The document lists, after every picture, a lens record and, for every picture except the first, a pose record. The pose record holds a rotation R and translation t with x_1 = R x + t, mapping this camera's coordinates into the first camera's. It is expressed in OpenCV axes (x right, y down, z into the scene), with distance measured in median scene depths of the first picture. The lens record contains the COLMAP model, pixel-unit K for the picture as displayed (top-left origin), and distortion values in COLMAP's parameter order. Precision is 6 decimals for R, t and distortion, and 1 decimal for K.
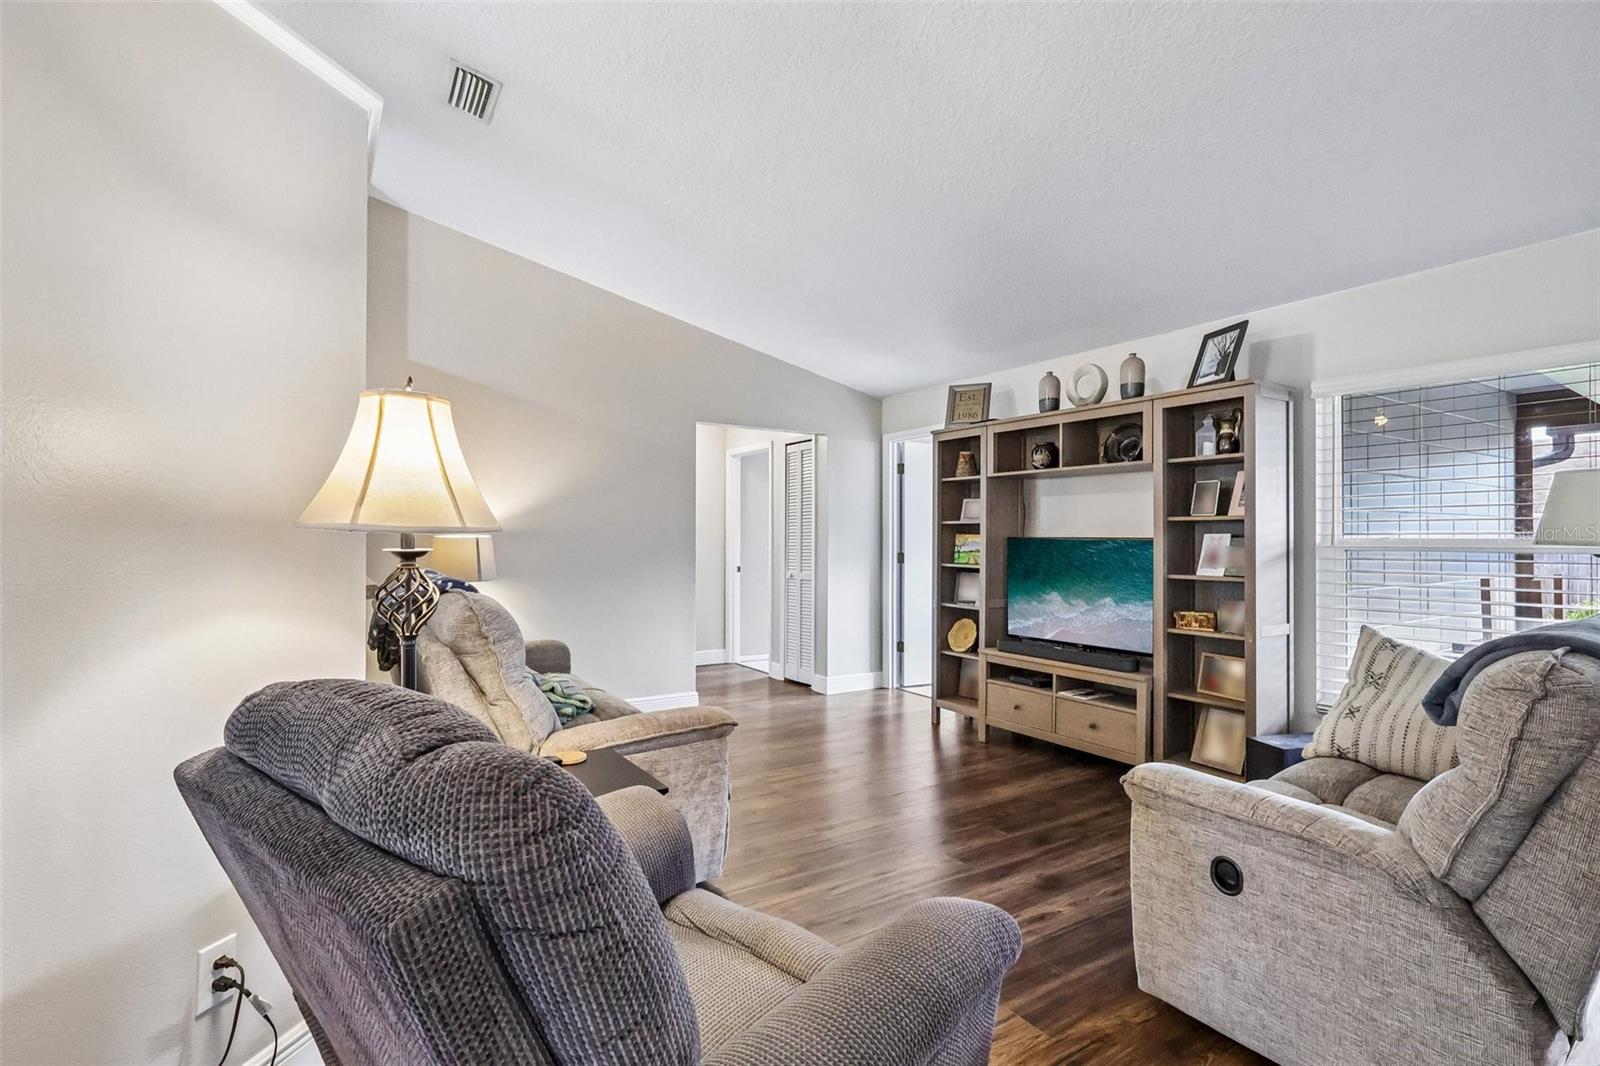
lens RADIAL K [[760.0, 0, 807.8], [0, 760.0, 530.5], [0, 0, 1]] dist [-0.006534, 0.002669]
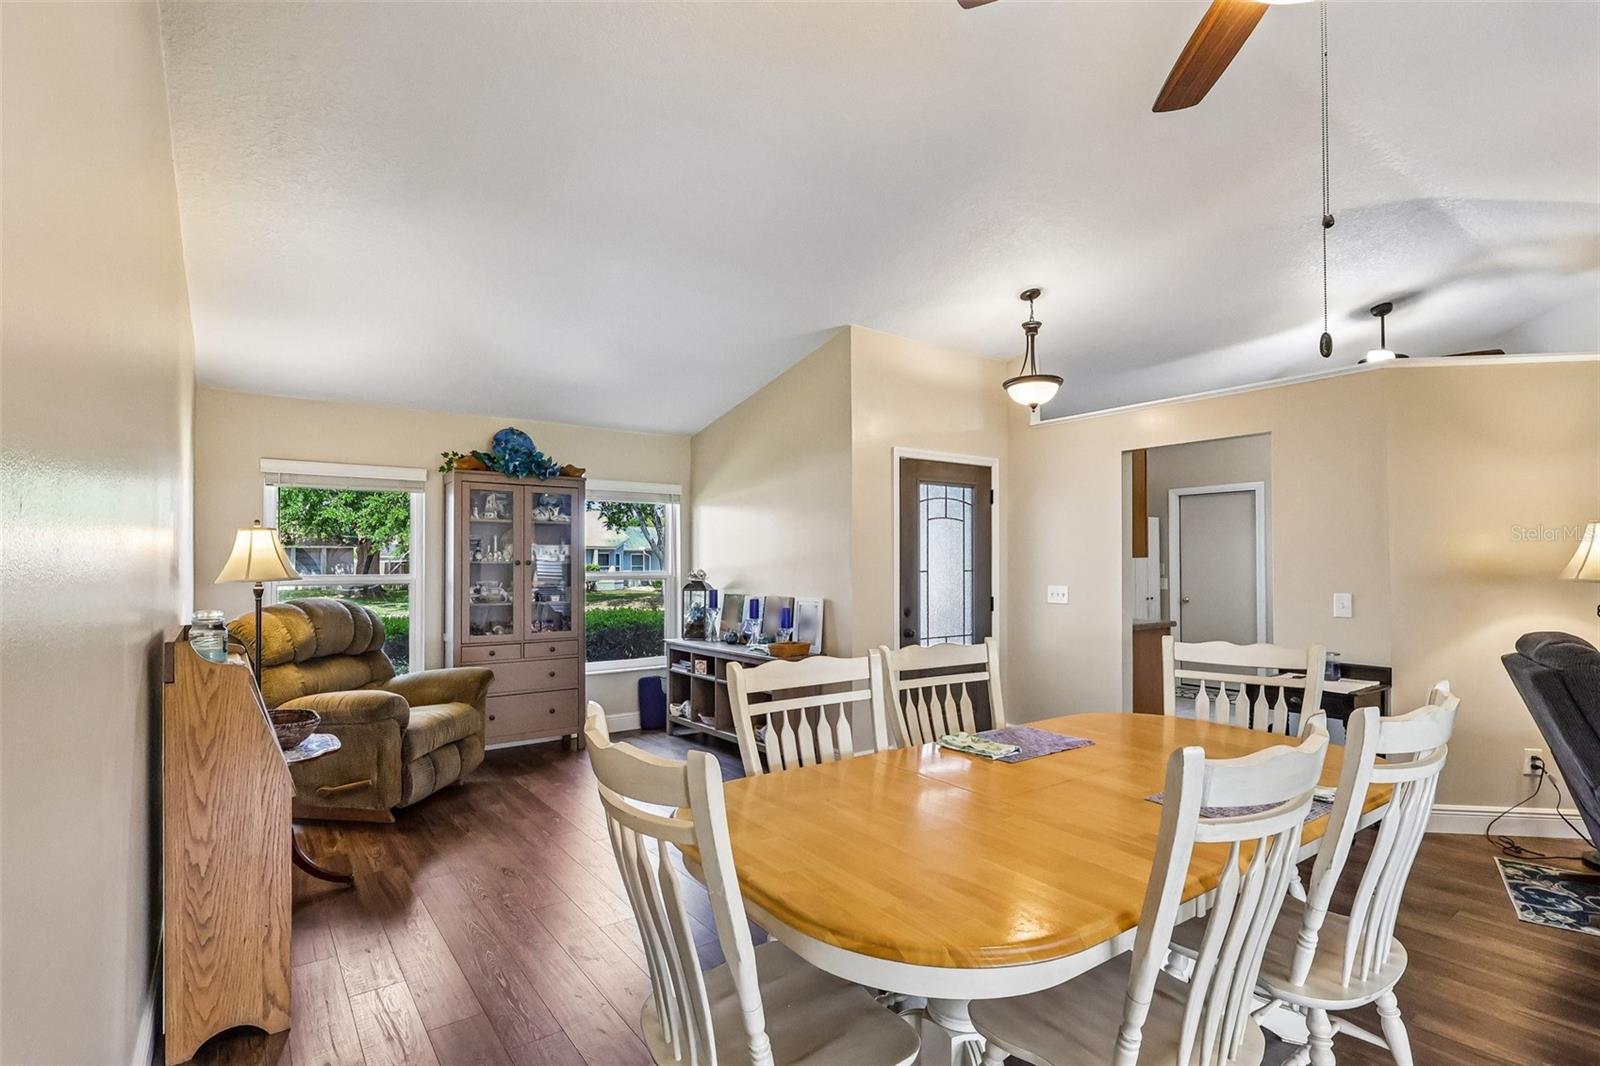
lens RADIAL K [[760.0, 0, 803.4], [0, 760.0, 555.8], [0, 0, 1]] dist [-0.006534, 0.002669]
pose [[0.059890, -0.018277, -0.998038, 0.631906], [0.009374, 0.999799, -0.017747, -0.023458], [0.998161, -0.008292, 0.060049, -0.615801]]
